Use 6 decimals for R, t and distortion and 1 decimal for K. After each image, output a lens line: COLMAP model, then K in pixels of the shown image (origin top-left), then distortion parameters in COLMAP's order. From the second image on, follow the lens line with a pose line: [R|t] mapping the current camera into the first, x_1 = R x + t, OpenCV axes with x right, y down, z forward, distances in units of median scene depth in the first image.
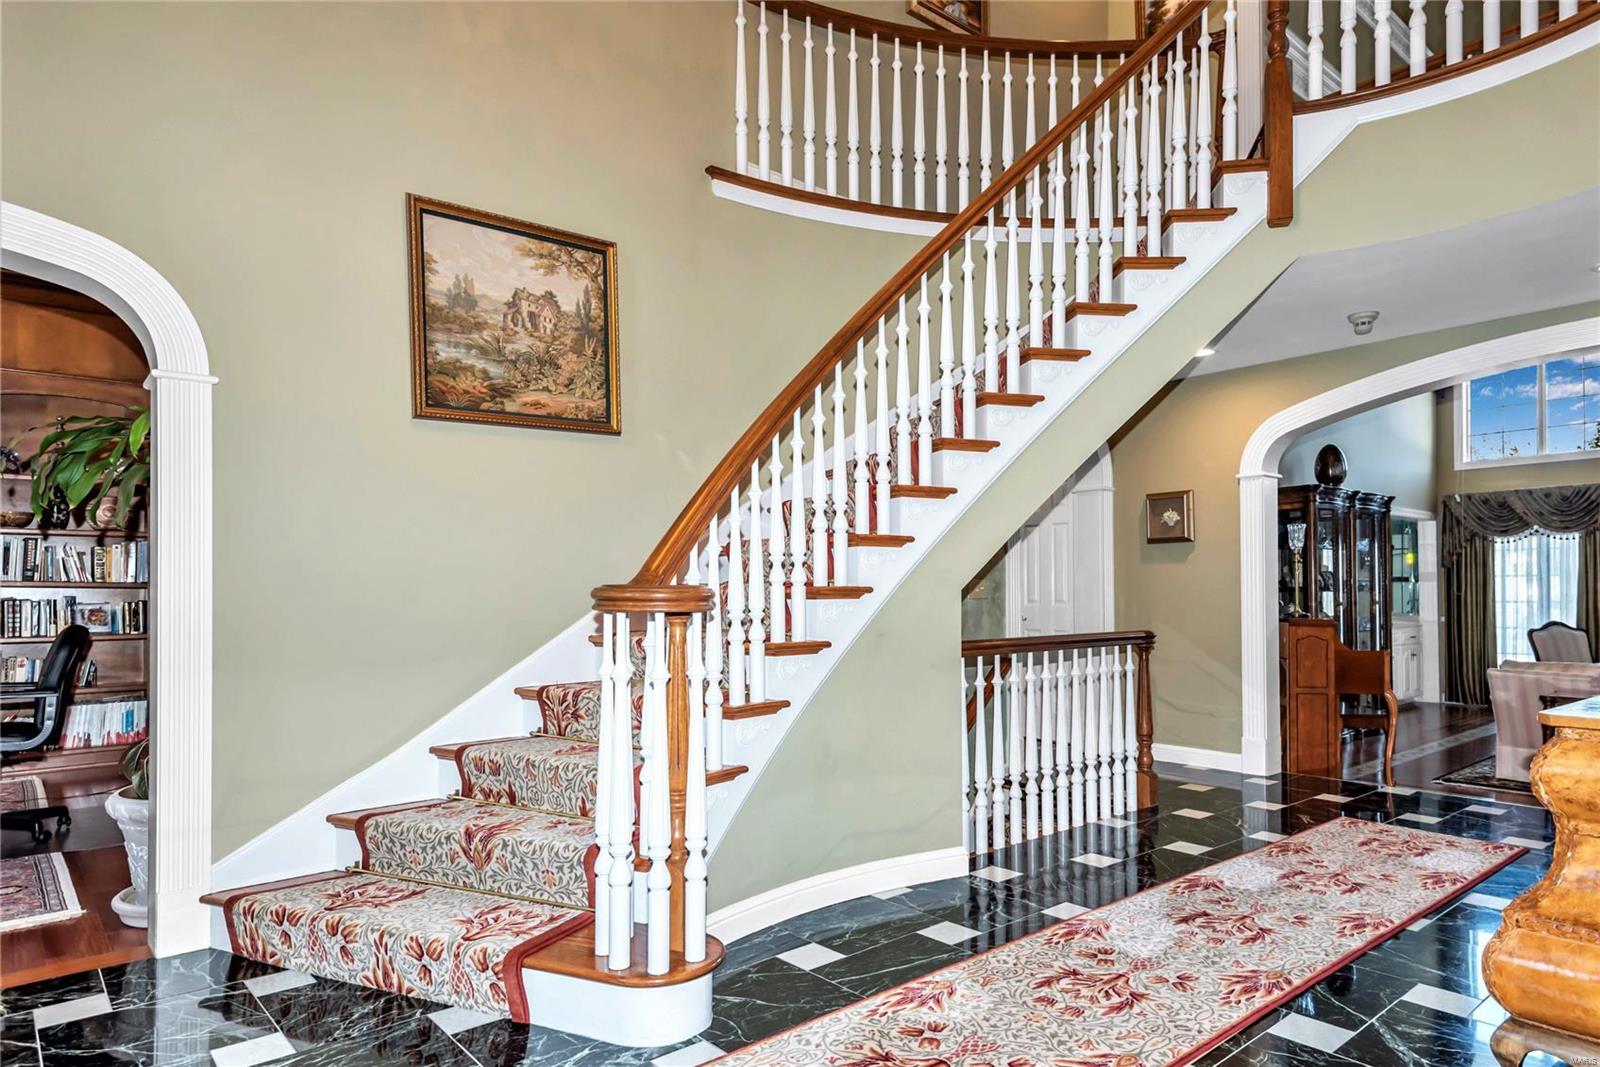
lens RADIAL K [[955.6, 0, 861.0], [0, 955.6, 584.2], [0, 0, 1]] dist [0.033024, -0.002835]
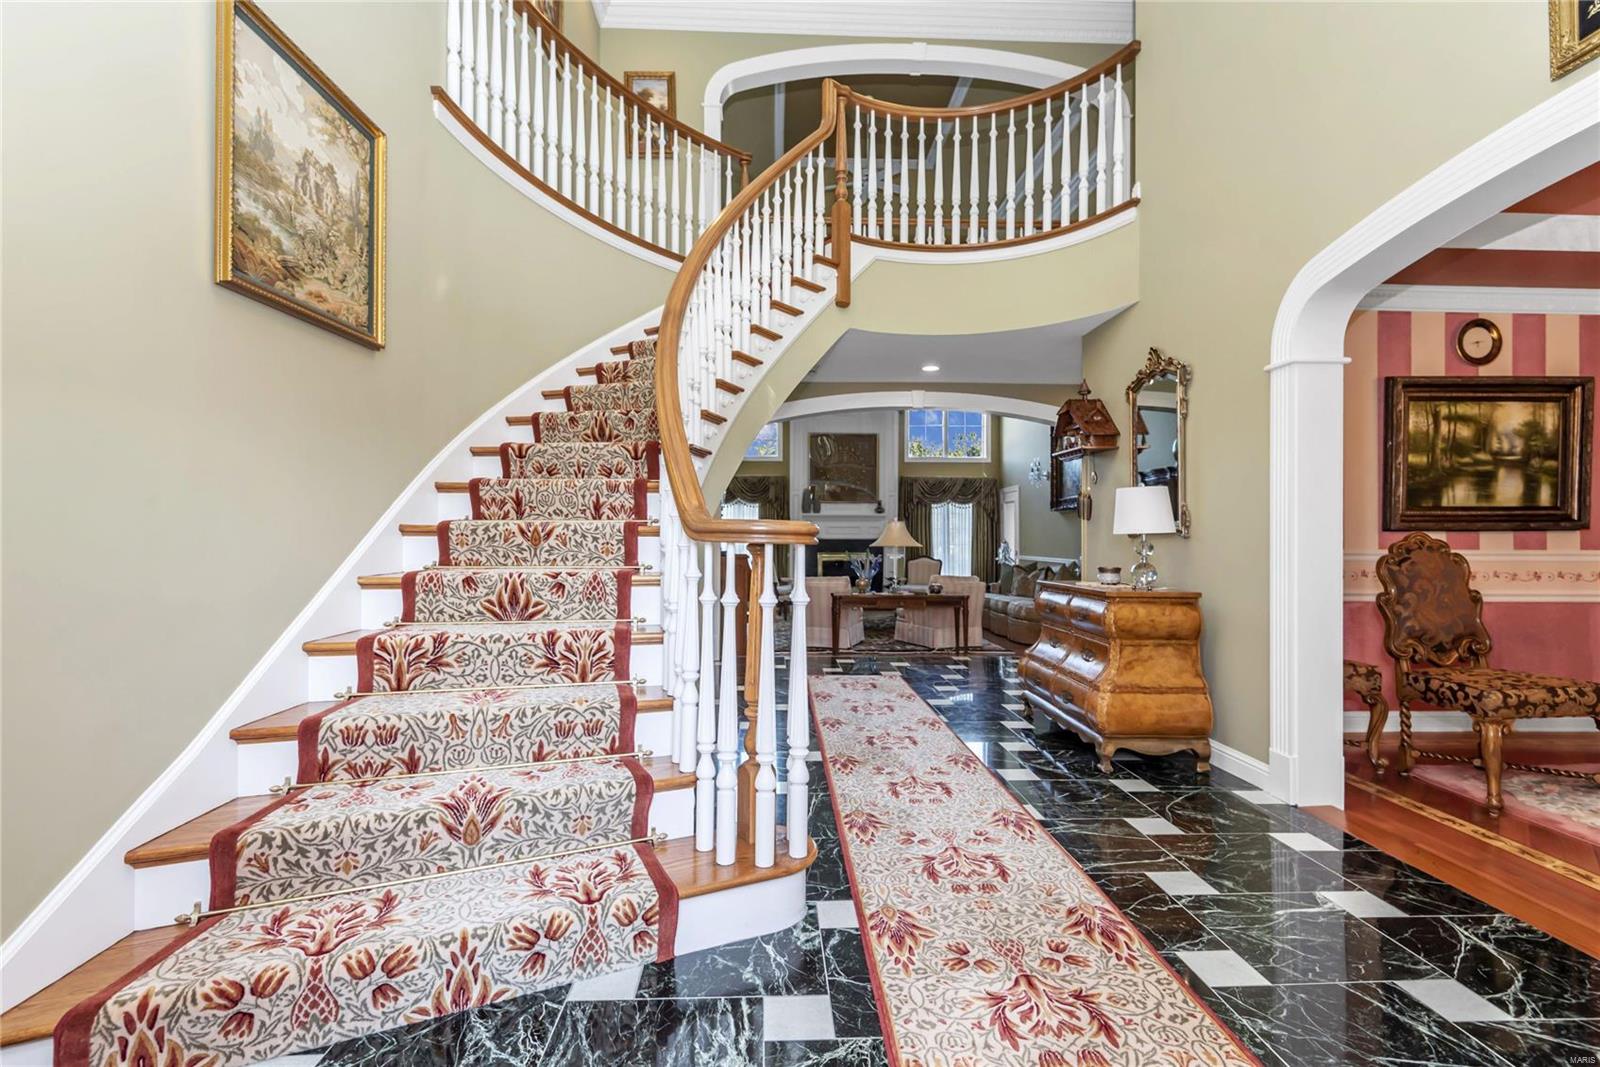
lens RADIAL K [[743.2, 0, 804.9], [0, 743.2, 531.4], [0, 0, 1]] dist [0.012872, -0.000930]
pose [[0.632131, 0.014360, 0.774729, -0.569651], [-0.013483, 0.999881, -0.007531, 0.013155], [-0.774745, -0.005685, 0.632249, 0.271467]]
